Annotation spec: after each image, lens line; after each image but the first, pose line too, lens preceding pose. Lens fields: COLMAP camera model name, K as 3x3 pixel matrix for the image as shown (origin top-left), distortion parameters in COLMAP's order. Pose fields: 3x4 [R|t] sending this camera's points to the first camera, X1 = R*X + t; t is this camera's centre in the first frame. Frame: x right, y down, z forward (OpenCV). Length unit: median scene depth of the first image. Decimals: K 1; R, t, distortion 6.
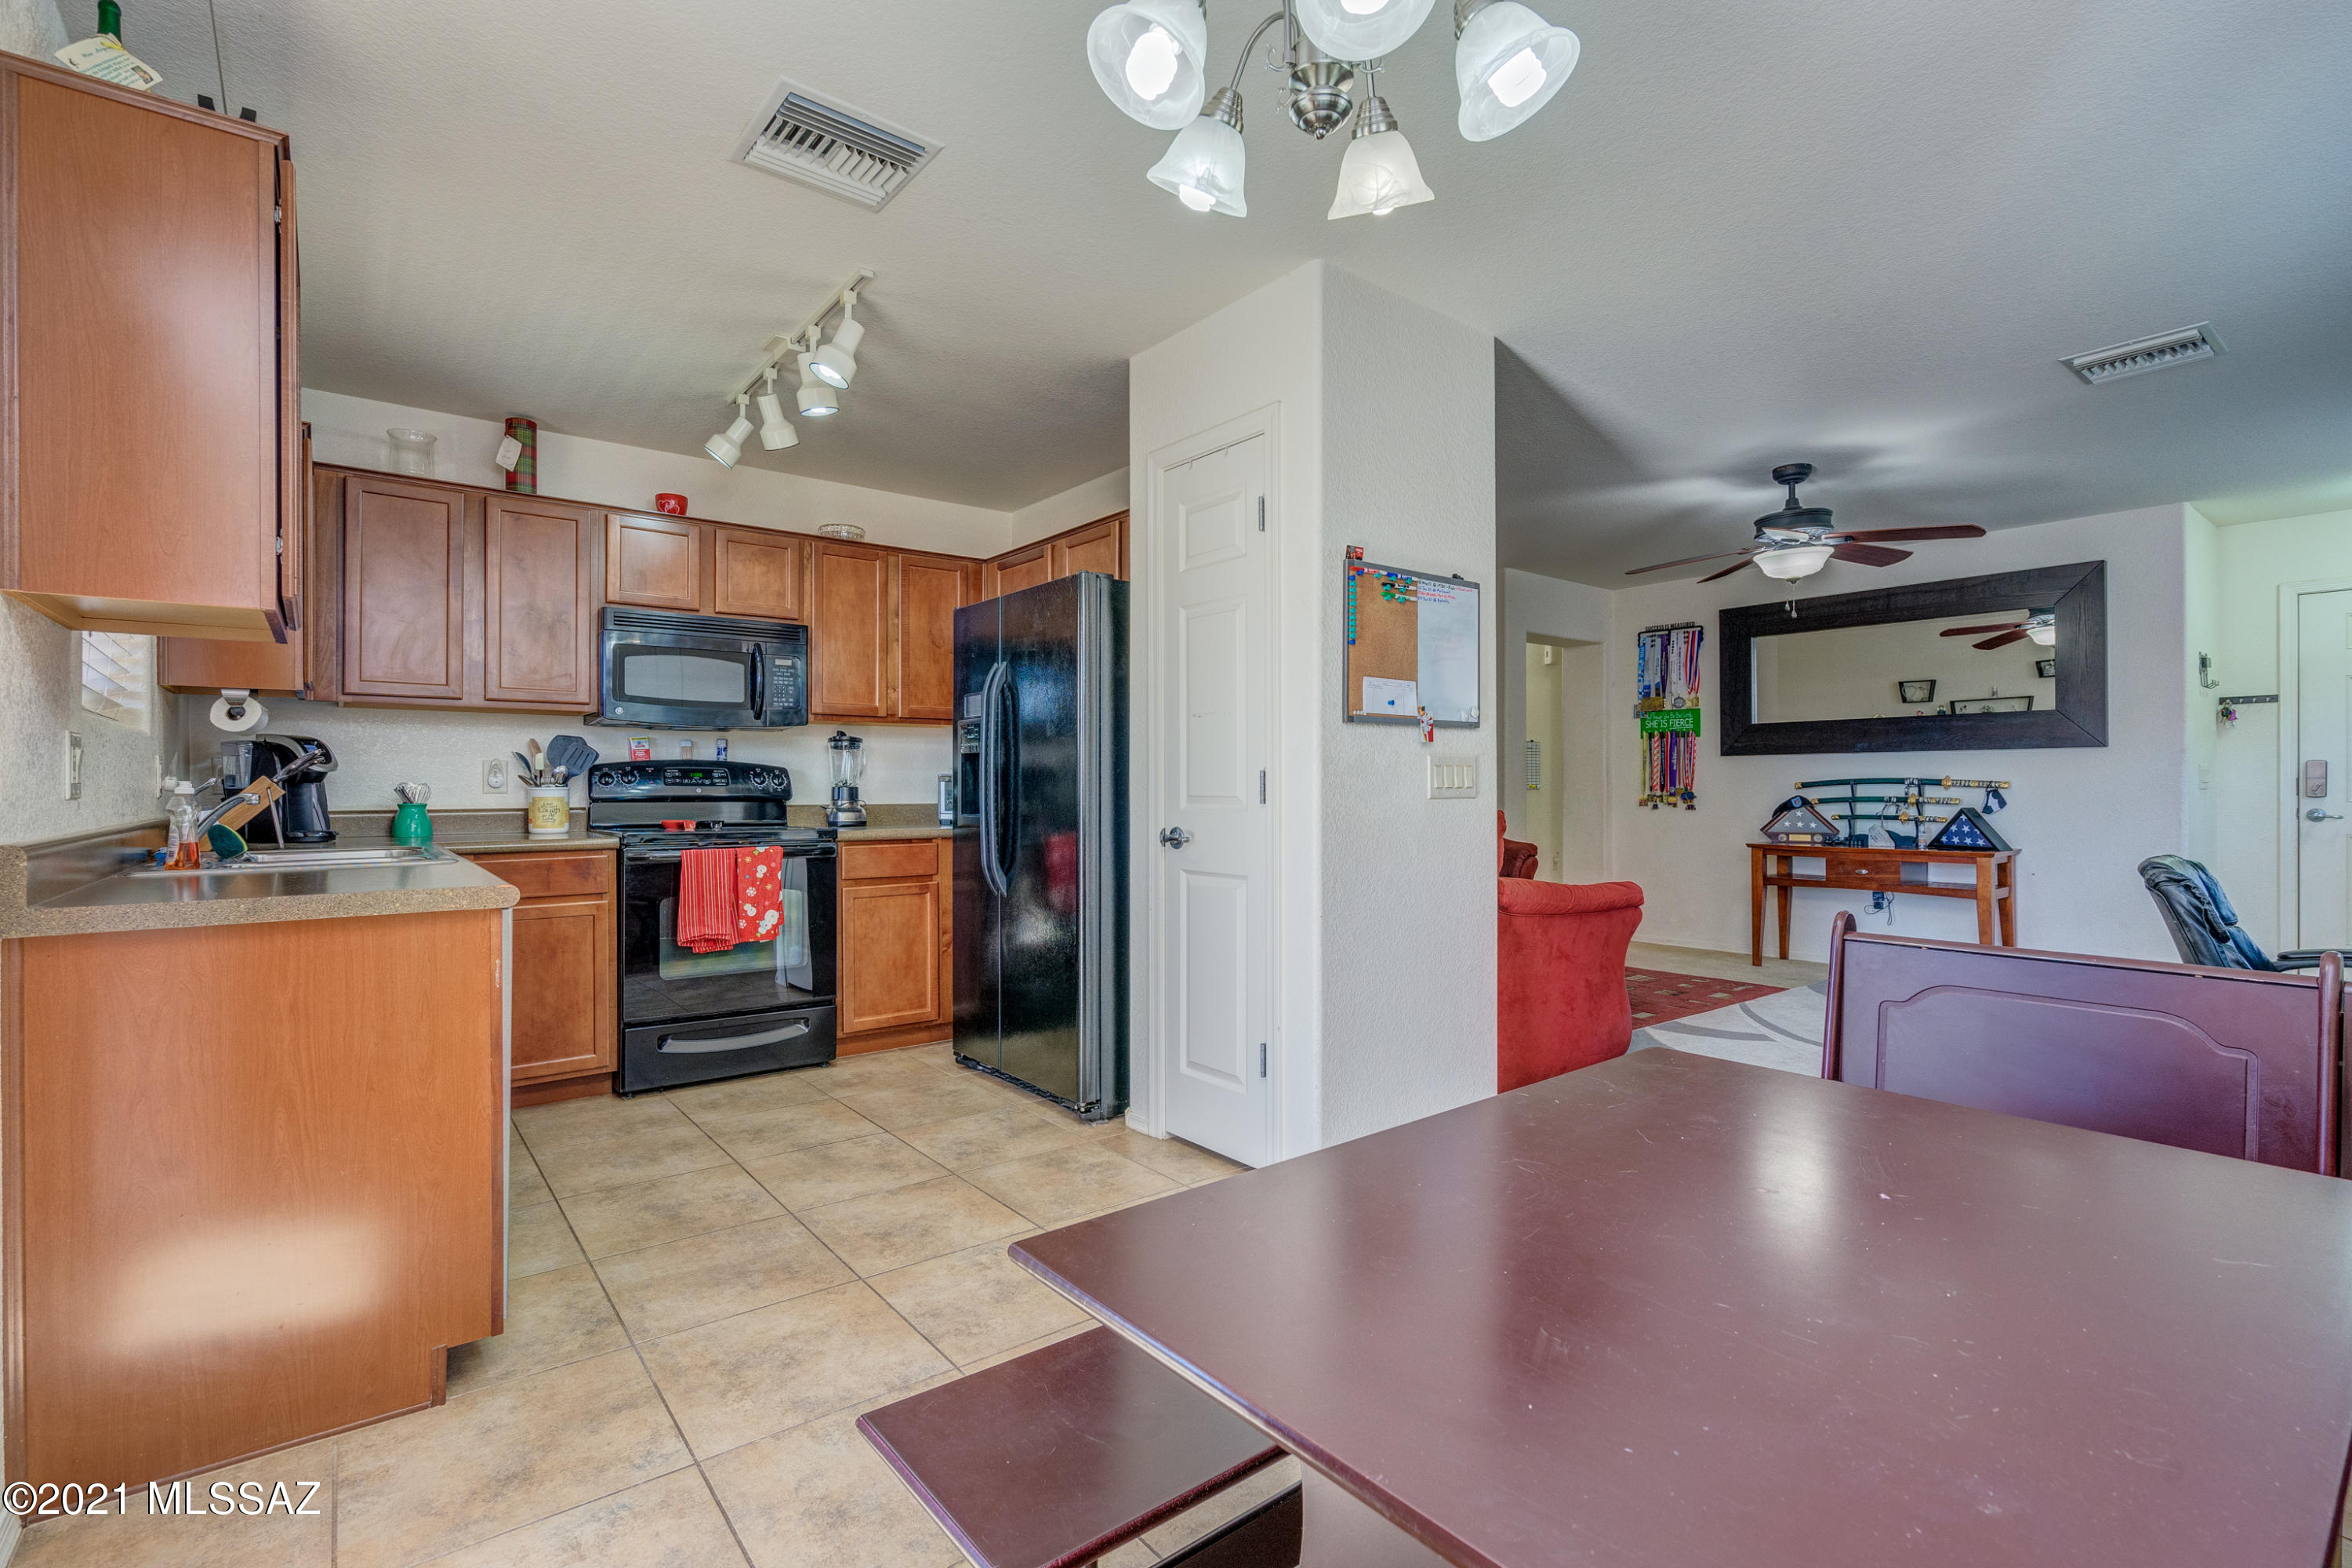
lens RADIAL K [[1065.9, 0, 1168.5], [0, 1065.9, 787.1], [0, 0, 1]] dist [-0.005109, 0.001607]
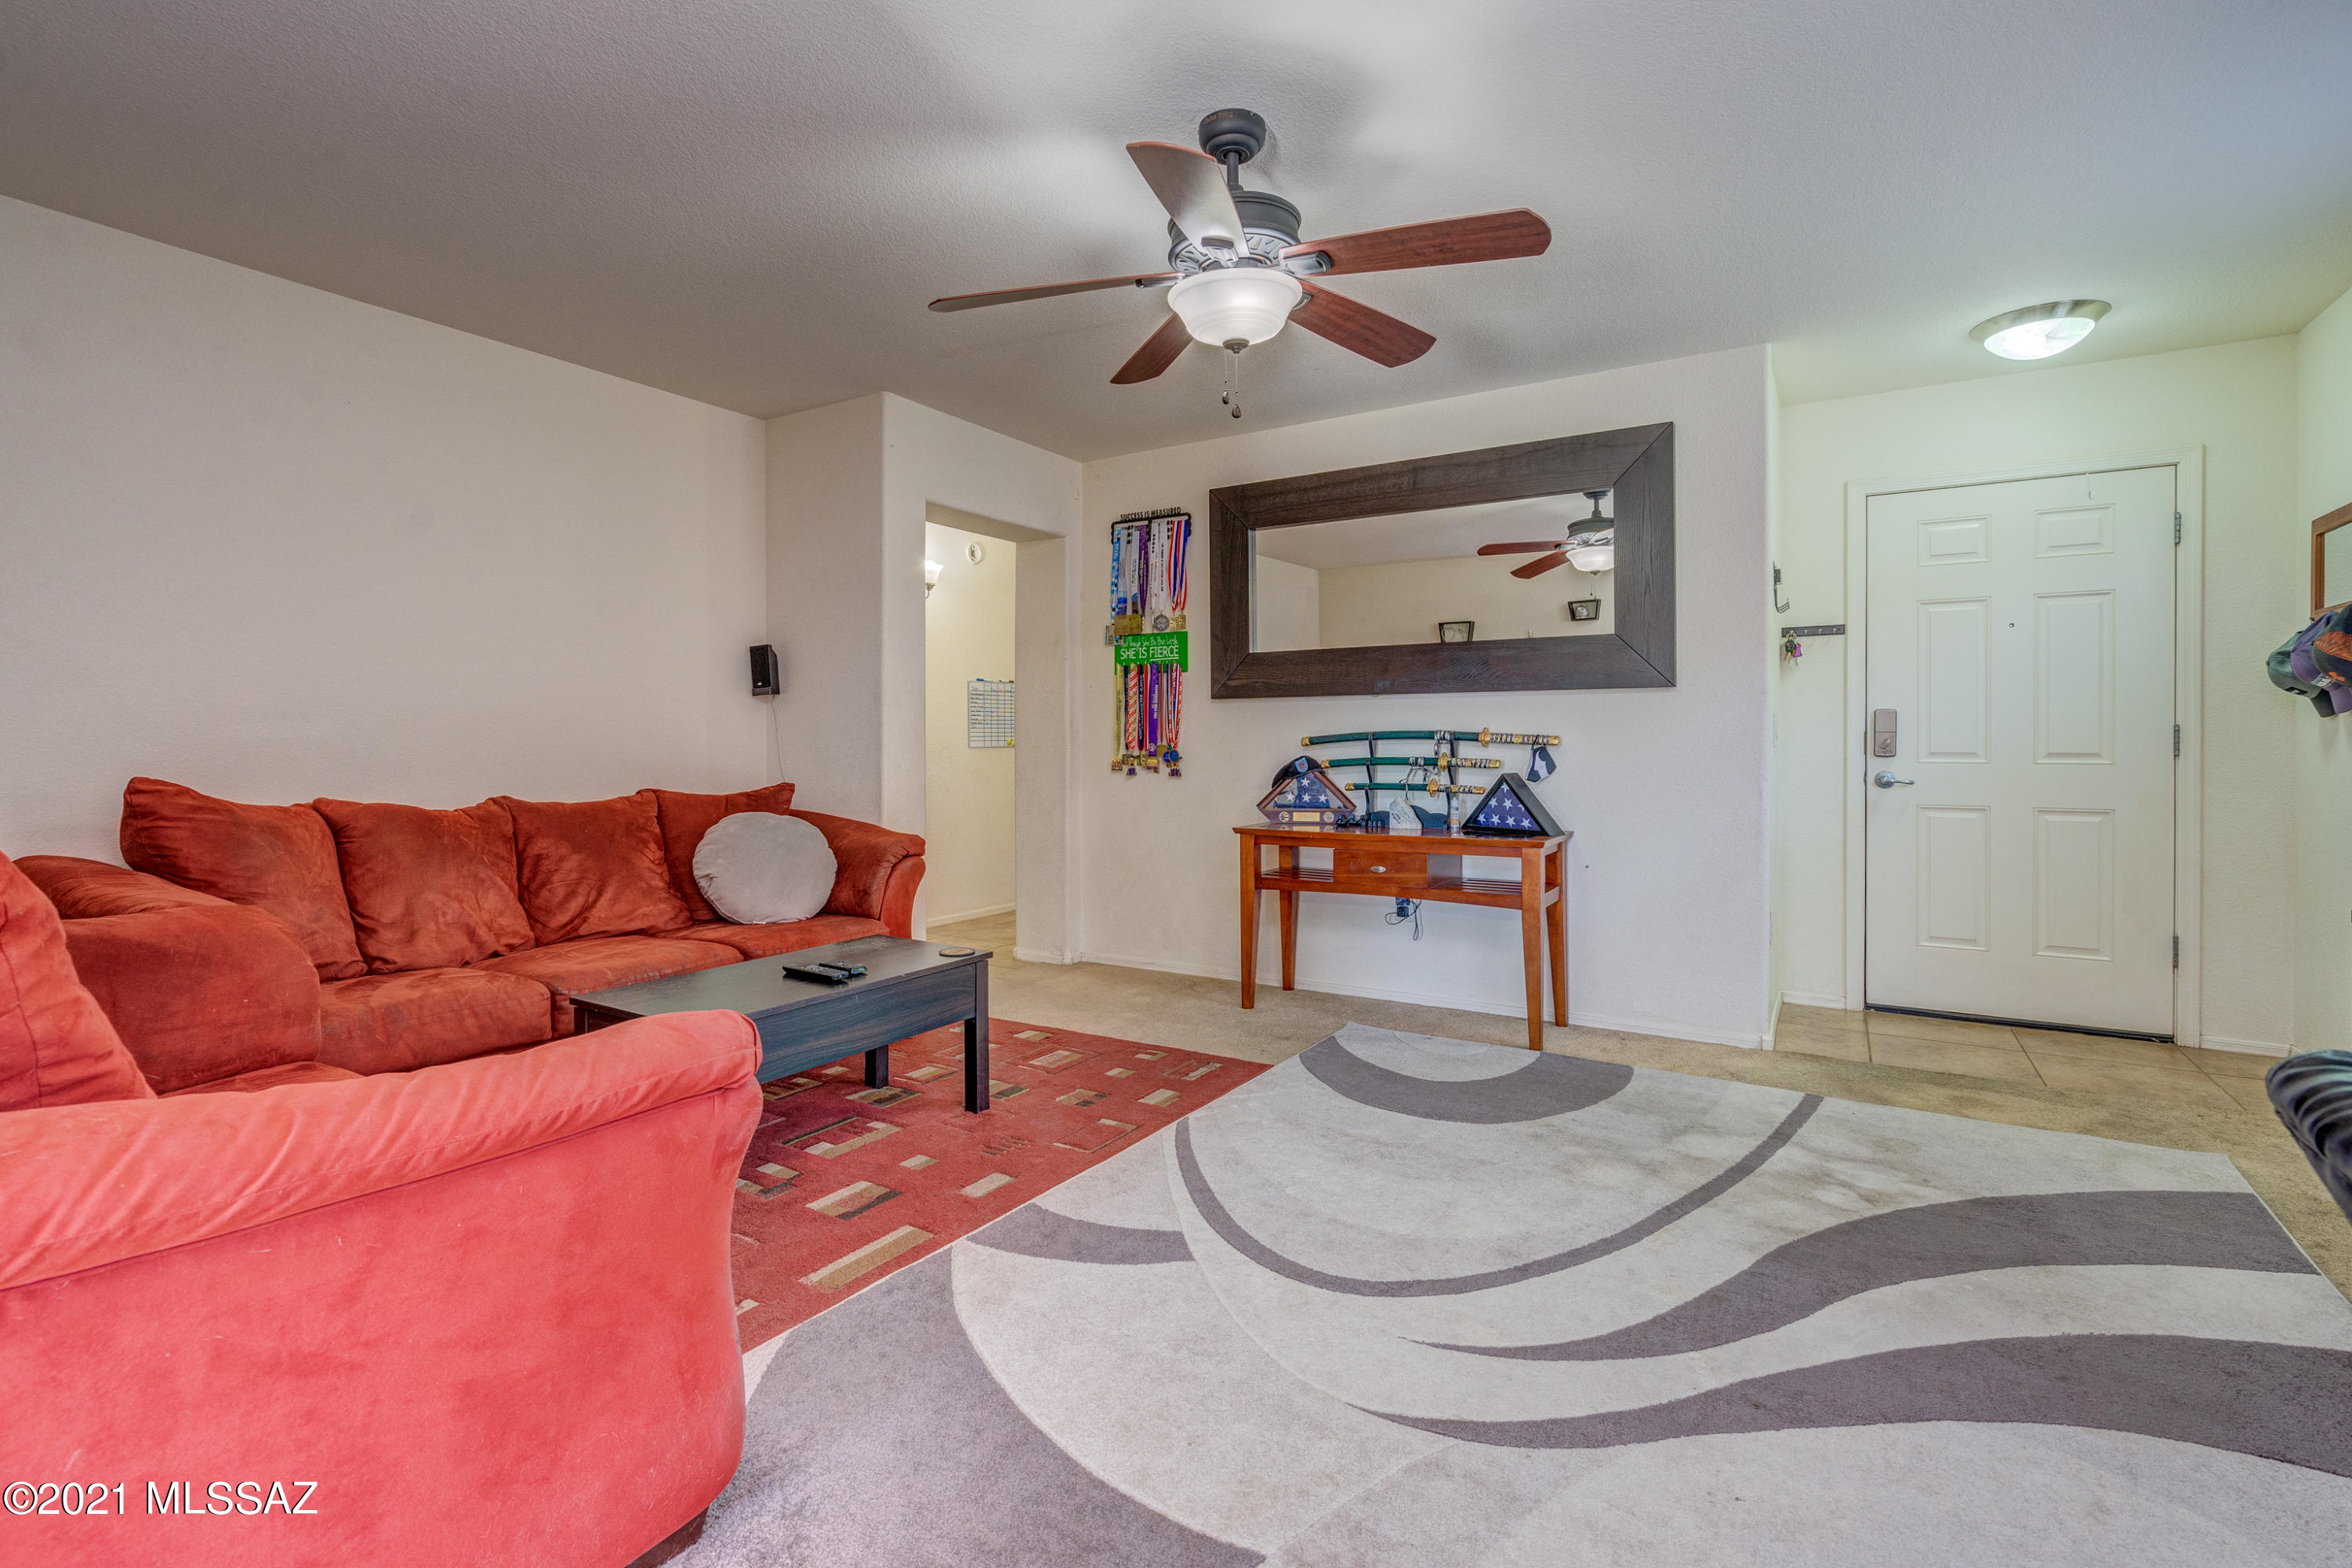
lens RADIAL K [[1065.9, 0, 1166.9], [0, 1065.9, 744.6], [0, 0, 1]] dist [-0.005109, 0.001607]
pose [[0.943113, -0.000799, 0.332472, 0.283046], [0.000518, 0.999999, 0.000934, -0.000311], [-0.332473, -0.000708, 0.943113, 0.383365]]
